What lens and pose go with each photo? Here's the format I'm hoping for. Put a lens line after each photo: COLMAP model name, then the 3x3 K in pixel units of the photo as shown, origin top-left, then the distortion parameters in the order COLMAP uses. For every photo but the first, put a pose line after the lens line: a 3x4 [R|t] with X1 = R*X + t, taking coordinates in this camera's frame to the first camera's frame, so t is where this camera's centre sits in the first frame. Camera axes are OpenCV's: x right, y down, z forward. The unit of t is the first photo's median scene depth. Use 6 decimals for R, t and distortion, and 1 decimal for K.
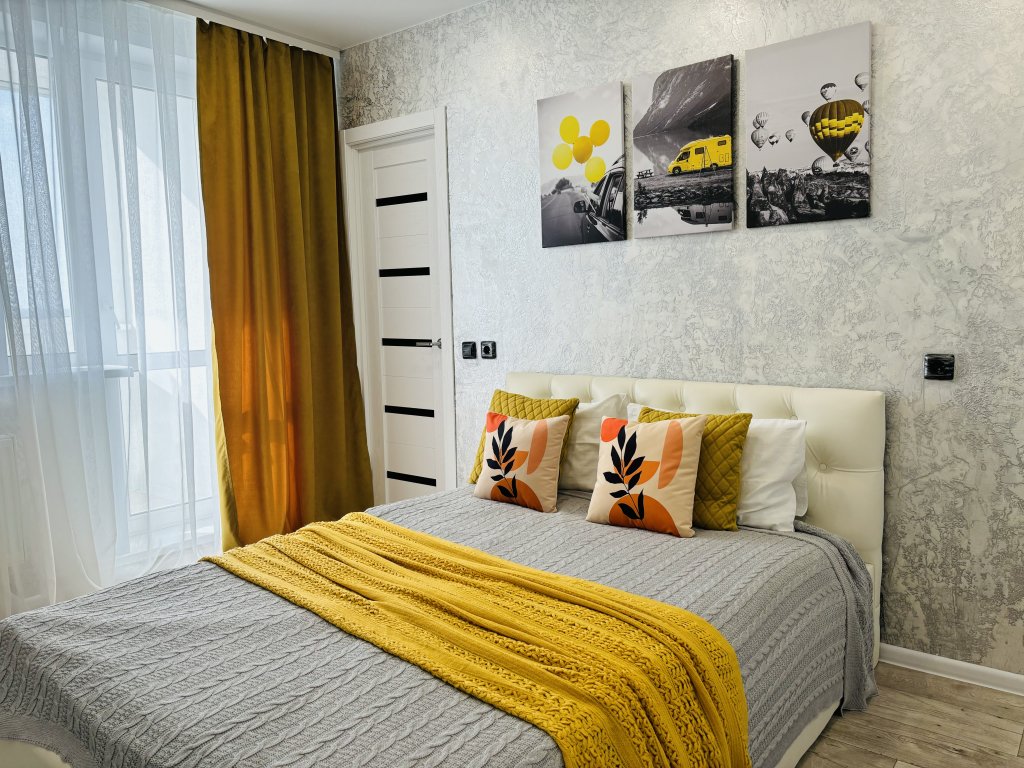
lens RADIAL K [[767.1, 0, 512.0], [0, 767.1, 384.0], [0, 0, 1]] dist [0.048017, -0.061622]
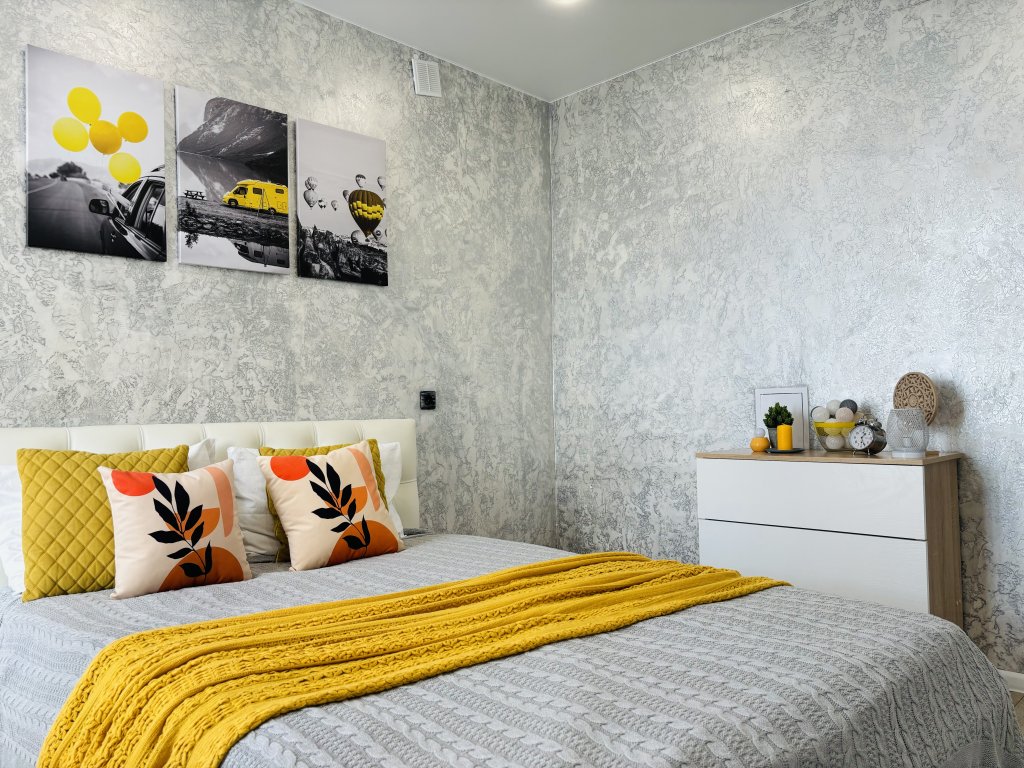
lens RADIAL K [[767.1, 0, 512.0], [0, 767.1, 384.0], [0, 0, 1]] dist [0.048017, -0.061622]
pose [[0.126392, 0.047410, 0.990847, -0.700687], [0.111356, 0.991866, -0.061663, 0.044534], [-0.985710, 0.118131, 0.120085, 0.589761]]
